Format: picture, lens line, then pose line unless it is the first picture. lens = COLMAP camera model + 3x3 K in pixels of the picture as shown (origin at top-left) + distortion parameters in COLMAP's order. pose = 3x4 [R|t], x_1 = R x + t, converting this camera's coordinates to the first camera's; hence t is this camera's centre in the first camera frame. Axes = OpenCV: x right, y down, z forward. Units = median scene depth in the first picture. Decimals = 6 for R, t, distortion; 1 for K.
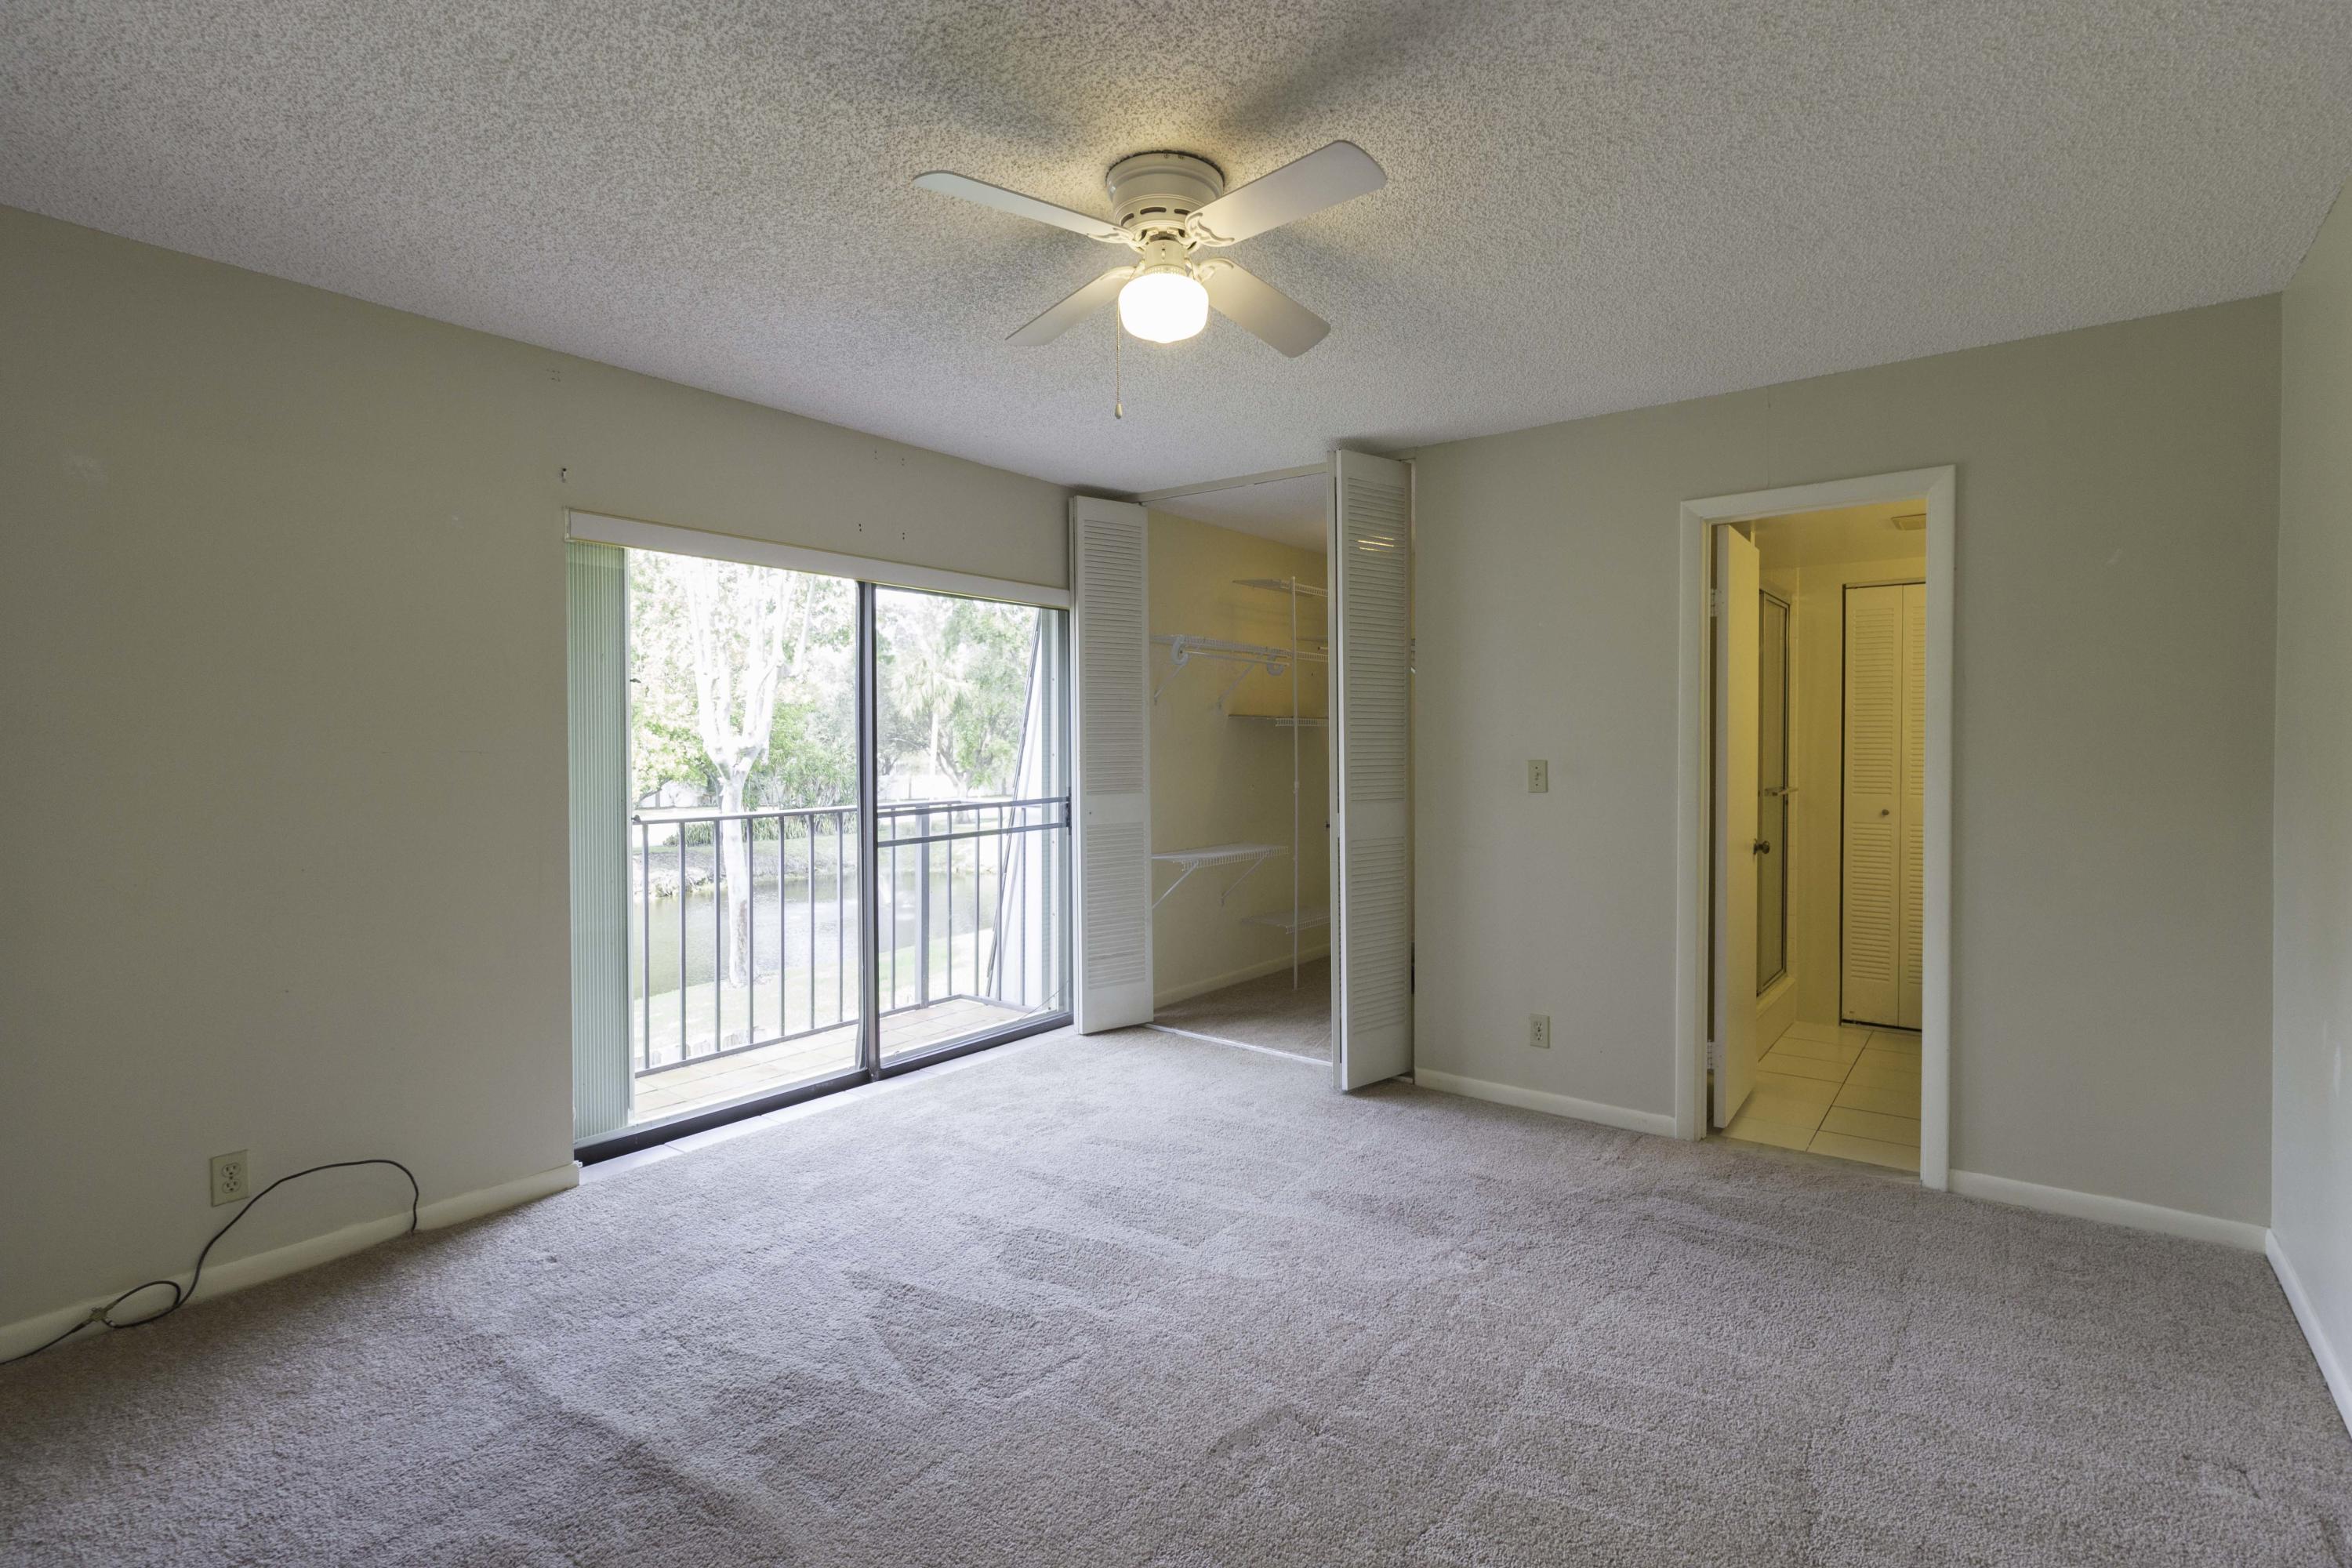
lens RADIAL K [[1096.2, 0, 1191.9], [0, 1096.2, 768.2], [0, 0, 1]] dist [-0.001768, -0.000555]
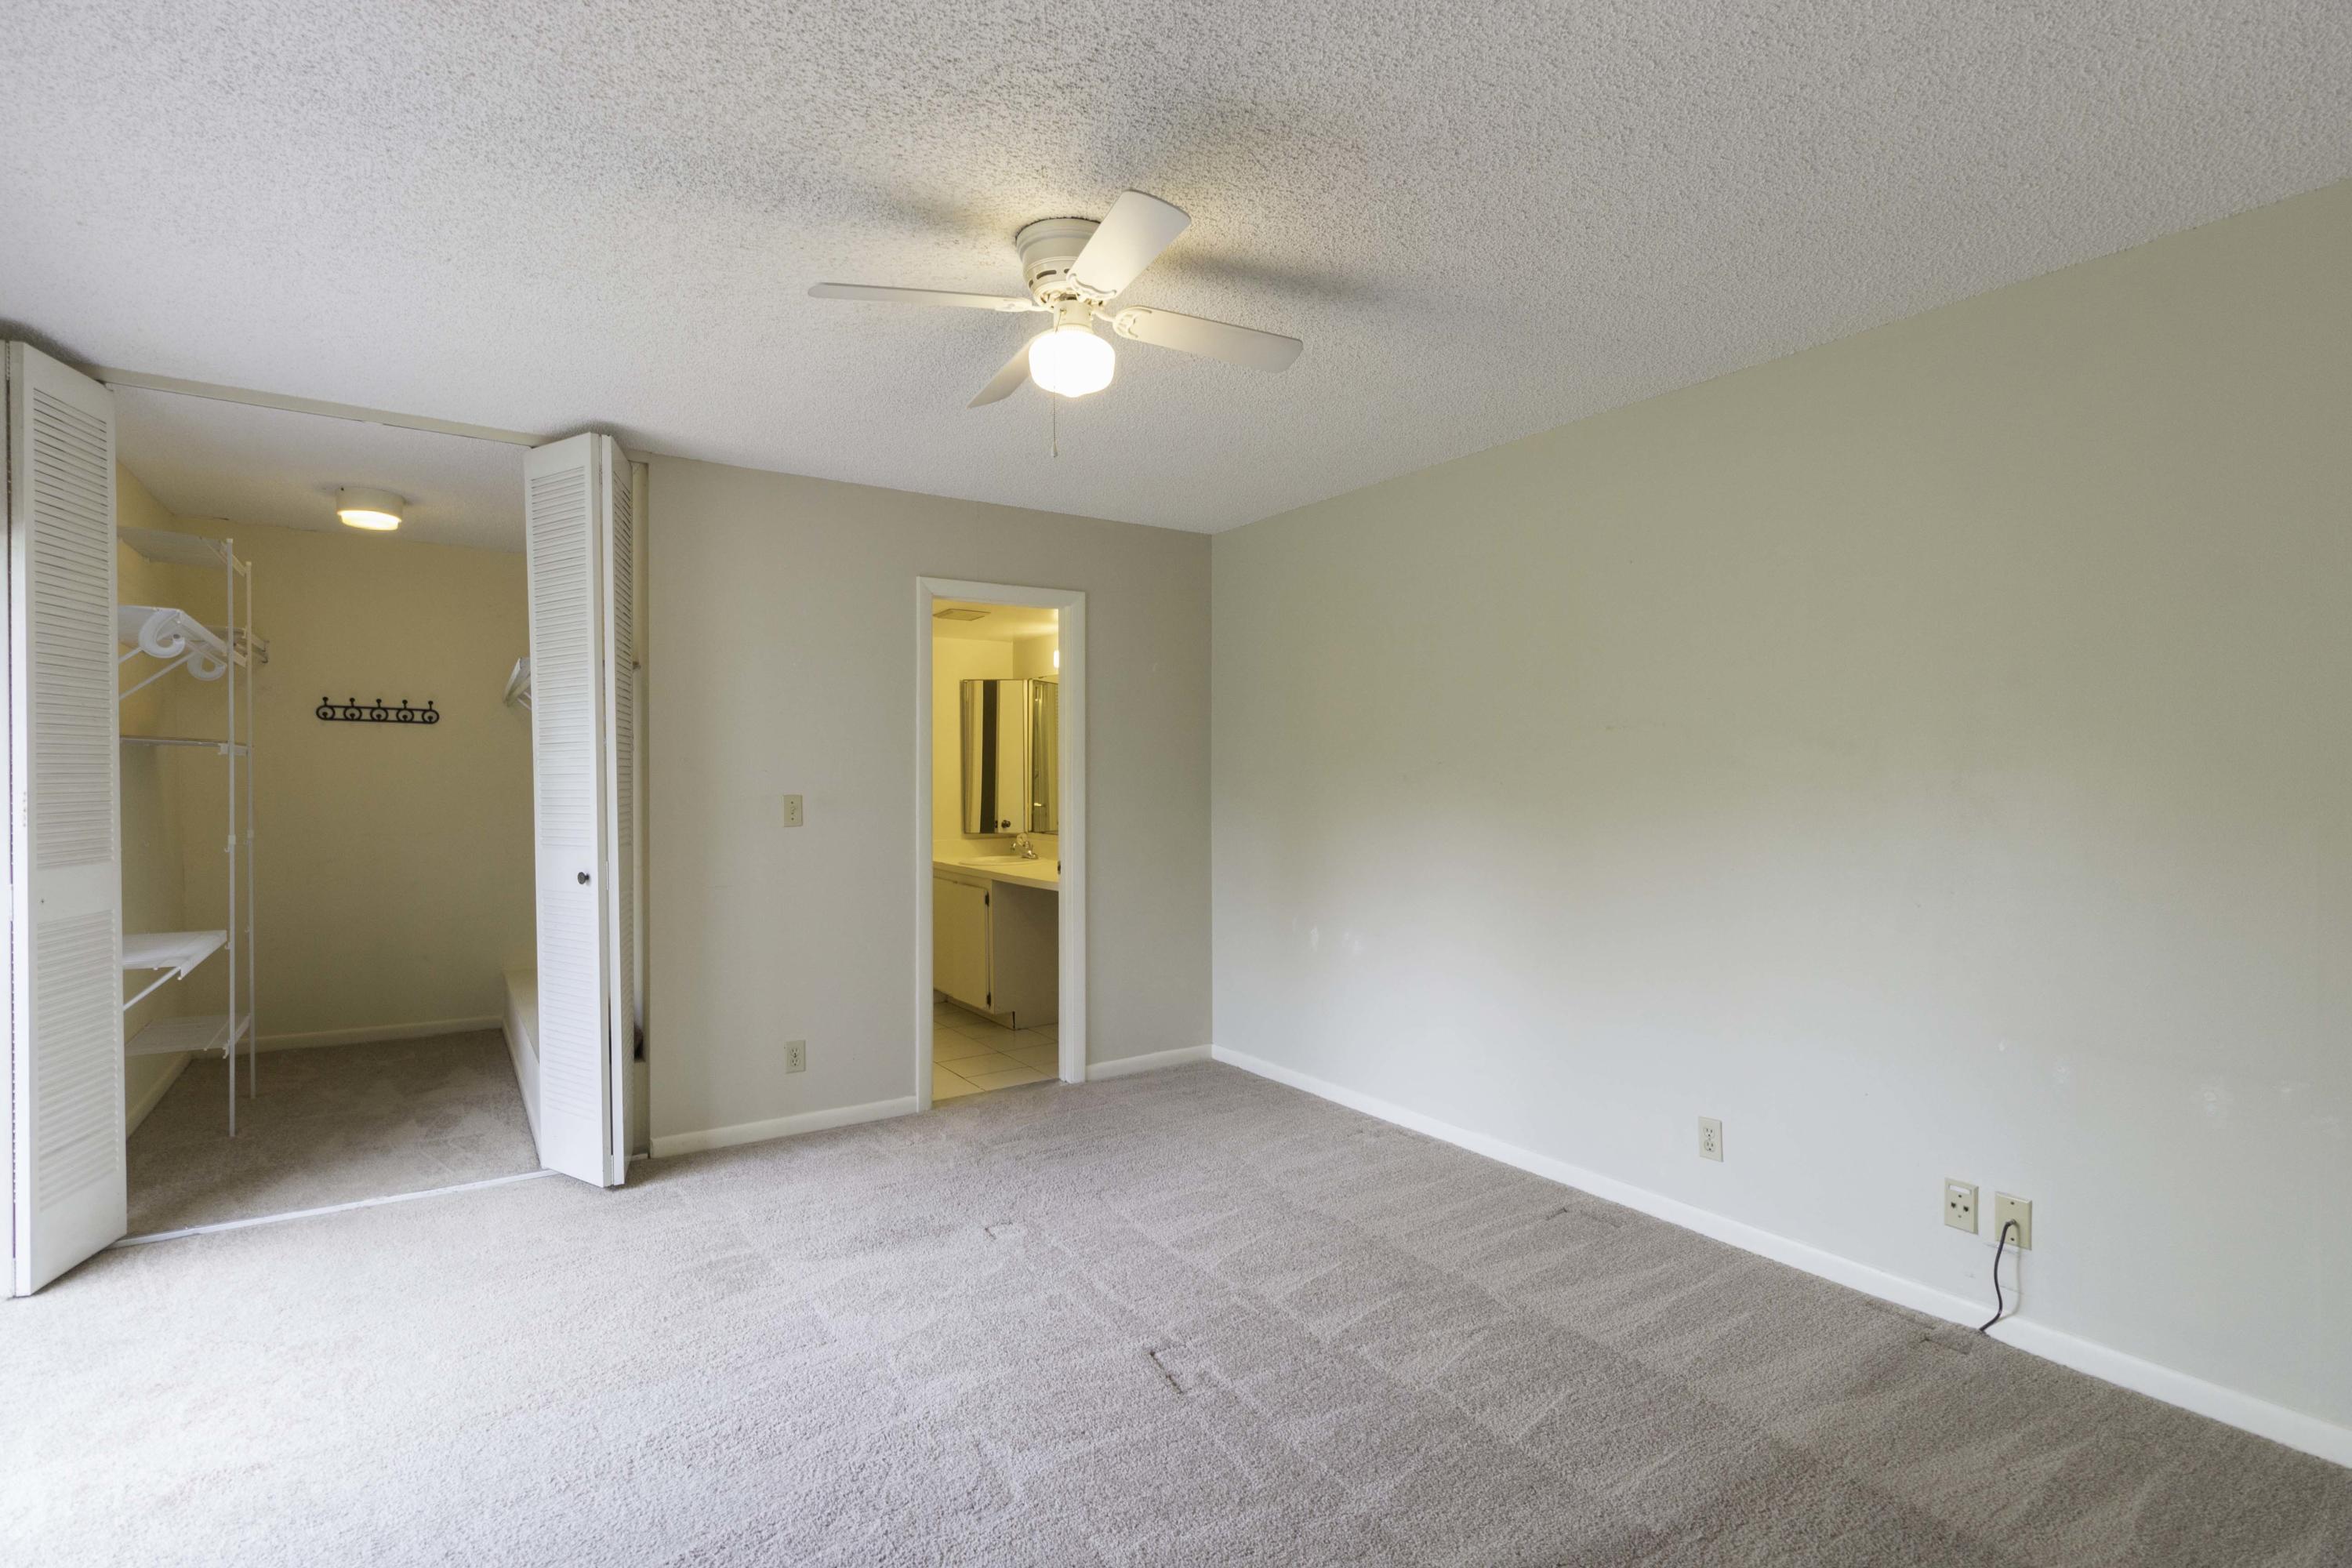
lens RADIAL K [[1096.2, 0, 1188.9], [0, 1096.2, 781.3], [0, 0, 1]] dist [-0.001768, -0.000555]
pose [[0.327319, -0.002603, 0.944910, -0.629776], [0.021925, 0.999748, -0.004840, -0.008335], [-0.944660, 0.022301, 0.327293, 0.354836]]
